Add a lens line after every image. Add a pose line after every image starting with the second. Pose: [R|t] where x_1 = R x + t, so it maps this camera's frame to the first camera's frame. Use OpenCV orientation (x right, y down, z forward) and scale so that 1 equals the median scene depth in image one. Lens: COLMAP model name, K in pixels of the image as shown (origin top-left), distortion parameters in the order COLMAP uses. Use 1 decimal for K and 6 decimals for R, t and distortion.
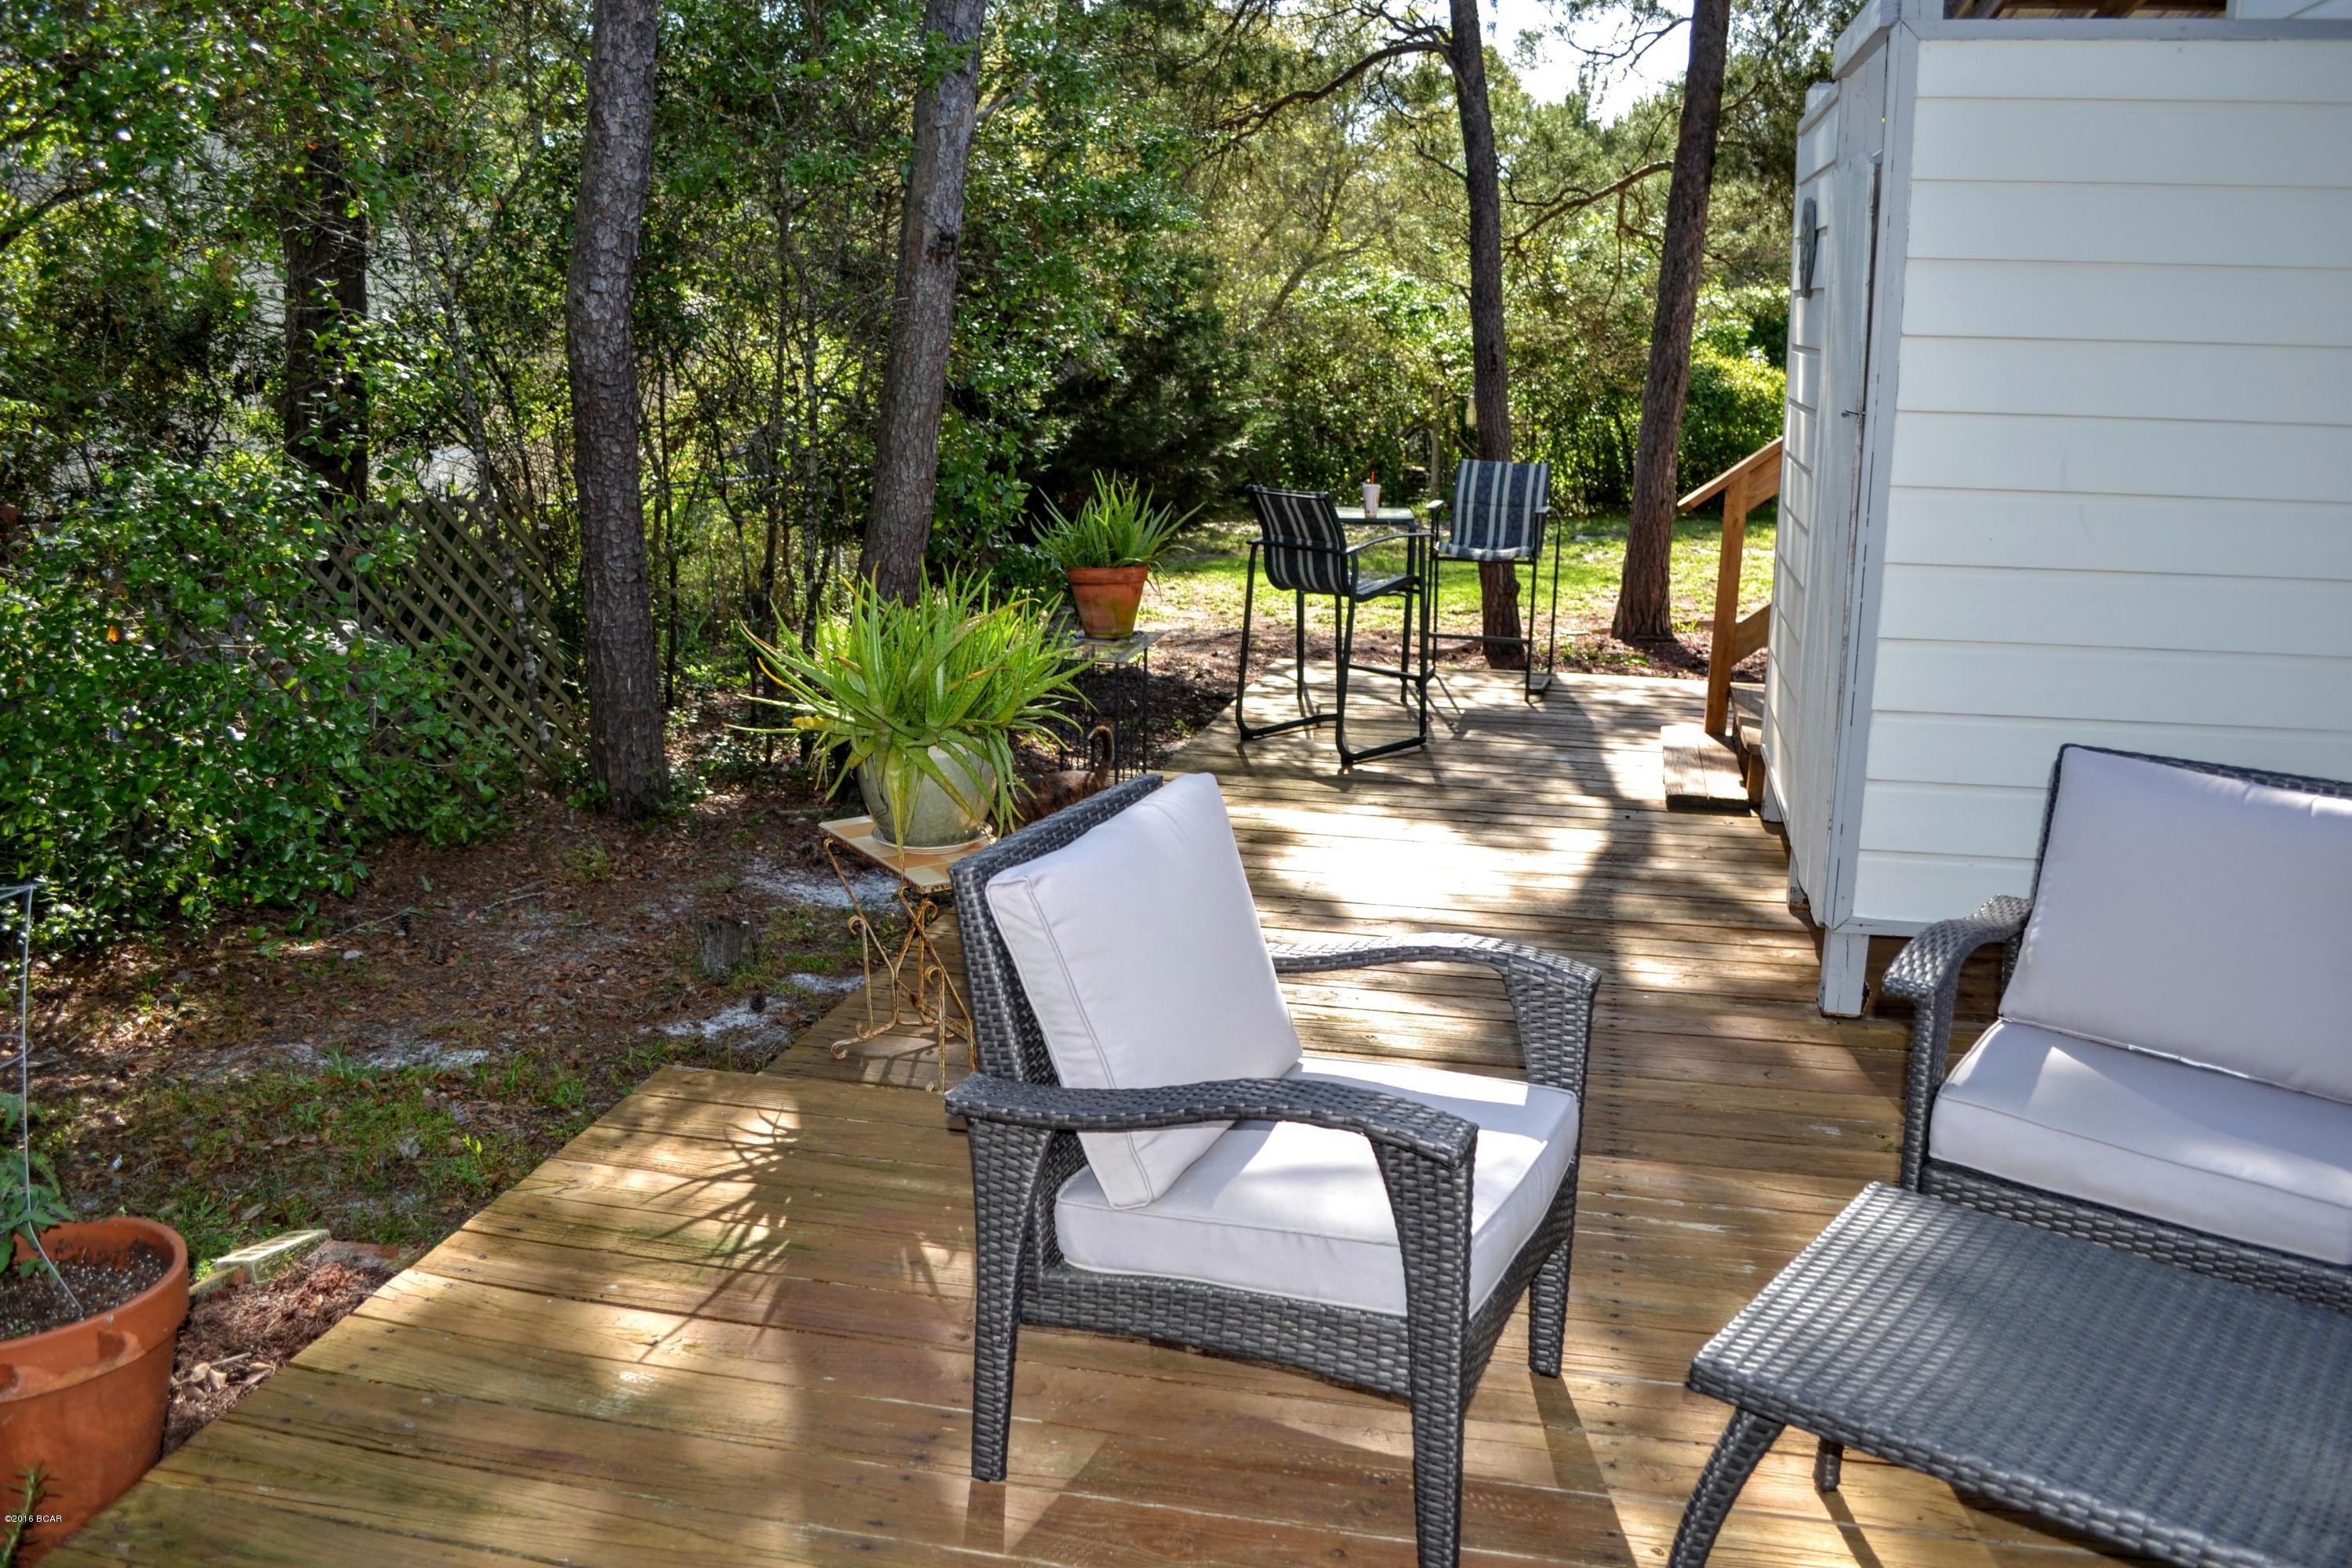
lens RADIAL K [[1976.9, 0, 1176.0], [0, 1976.9, 784.0], [0, 0, 1]] dist [-0.078596, 0.009966]
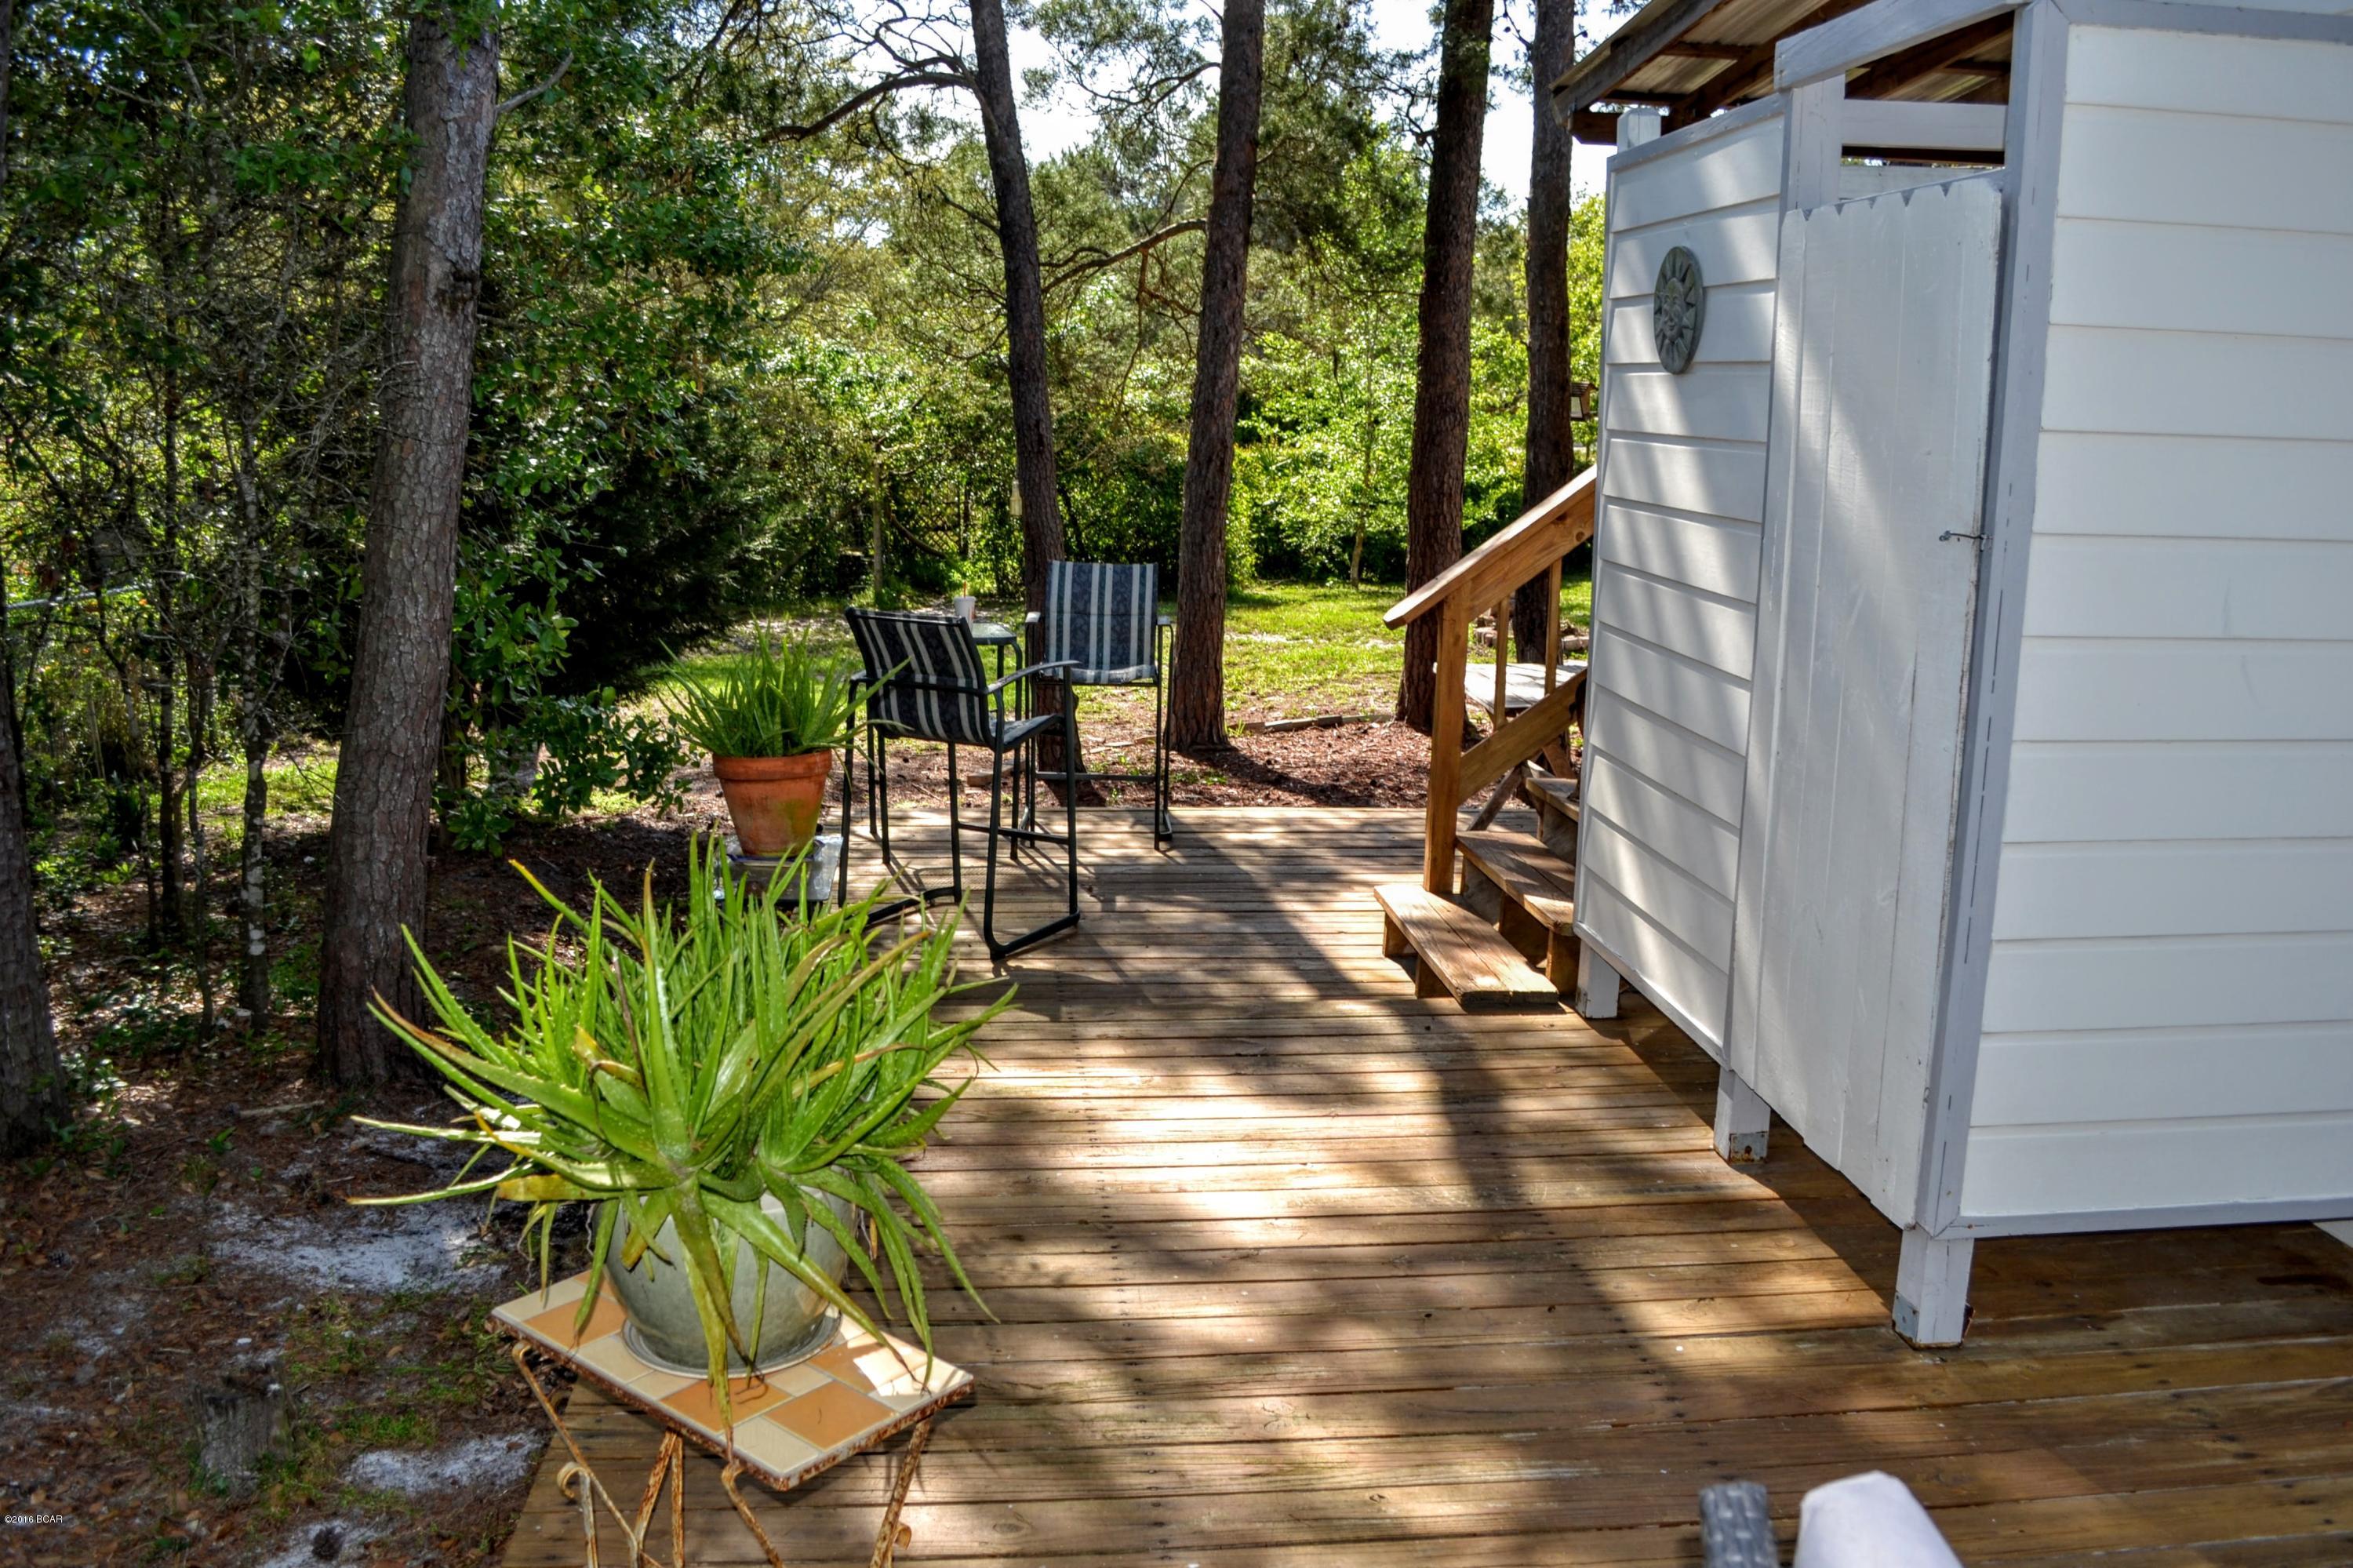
lens RADIAL K [[1977.8, 0, 1176.5], [0, 1977.8, 784.0], [0, 0, 1]] dist [-0.078596, 0.009966]
pose [[0.946603, -0.051930, 0.318193, -0.086037], [0.063047, 0.997704, -0.024734, -0.052239], [-0.316178, 0.043475, 0.947703, 0.217245]]
